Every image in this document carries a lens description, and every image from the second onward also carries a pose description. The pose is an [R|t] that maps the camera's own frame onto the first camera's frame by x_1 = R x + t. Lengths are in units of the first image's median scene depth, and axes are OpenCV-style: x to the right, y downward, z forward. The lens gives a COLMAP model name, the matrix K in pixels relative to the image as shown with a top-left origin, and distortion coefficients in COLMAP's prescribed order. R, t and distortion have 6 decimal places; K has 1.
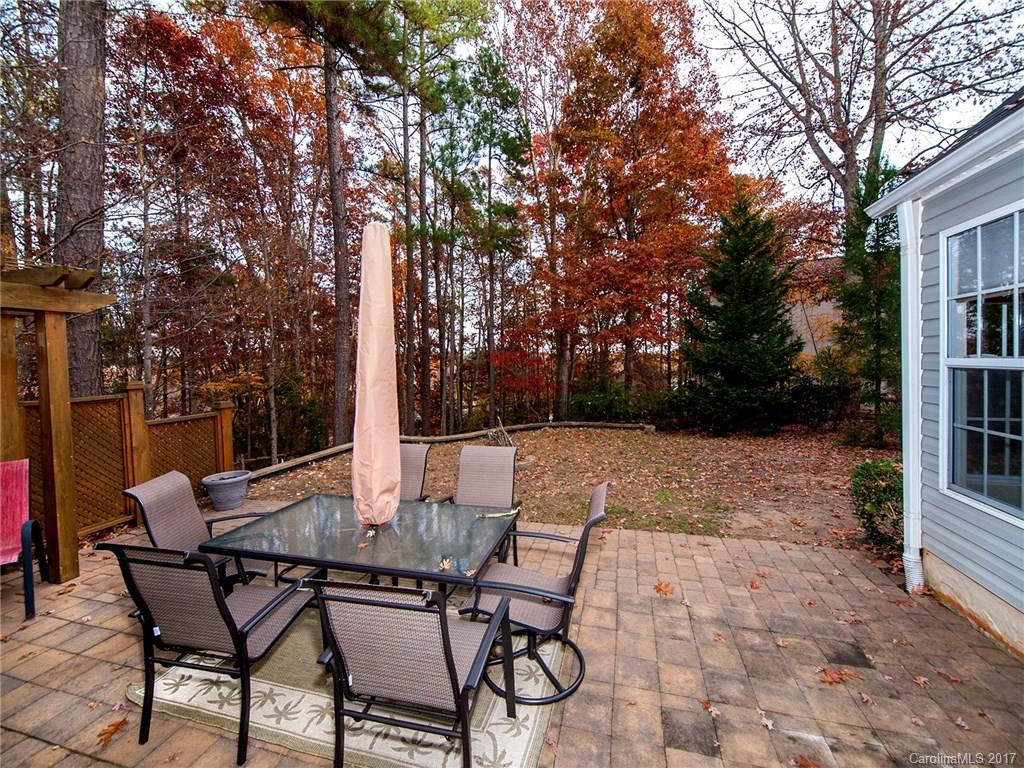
lens RADIAL K [[428.4, 0, 512.0], [0, 428.4, 384.0], [0, 0, 1]] dist [0.002107, 0.000073]
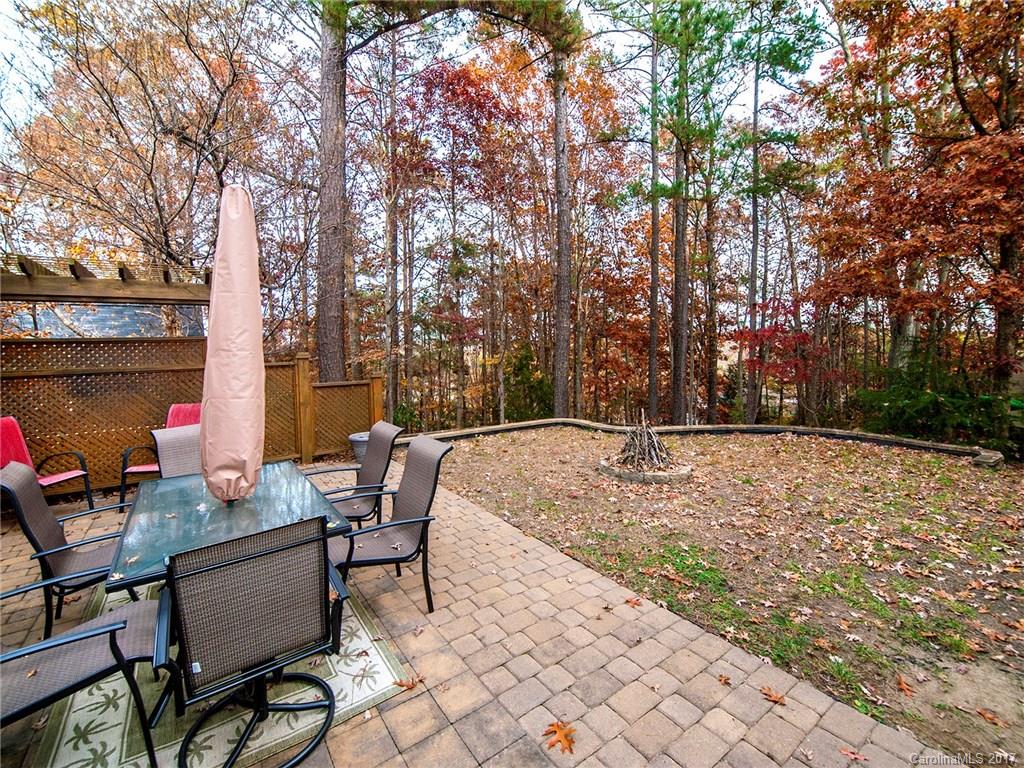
lens RADIAL K [[445.4, 0, 510.8], [0, 445.4, 364.6], [0, 0, 1]] dist [-0.011858, -0.000598]
pose [[0.774371, 0.033559, -0.631841, 0.375581], [-0.034494, 0.999347, 0.010804, -0.005228], [0.631790, 0.013428, 0.775023, 0.291425]]
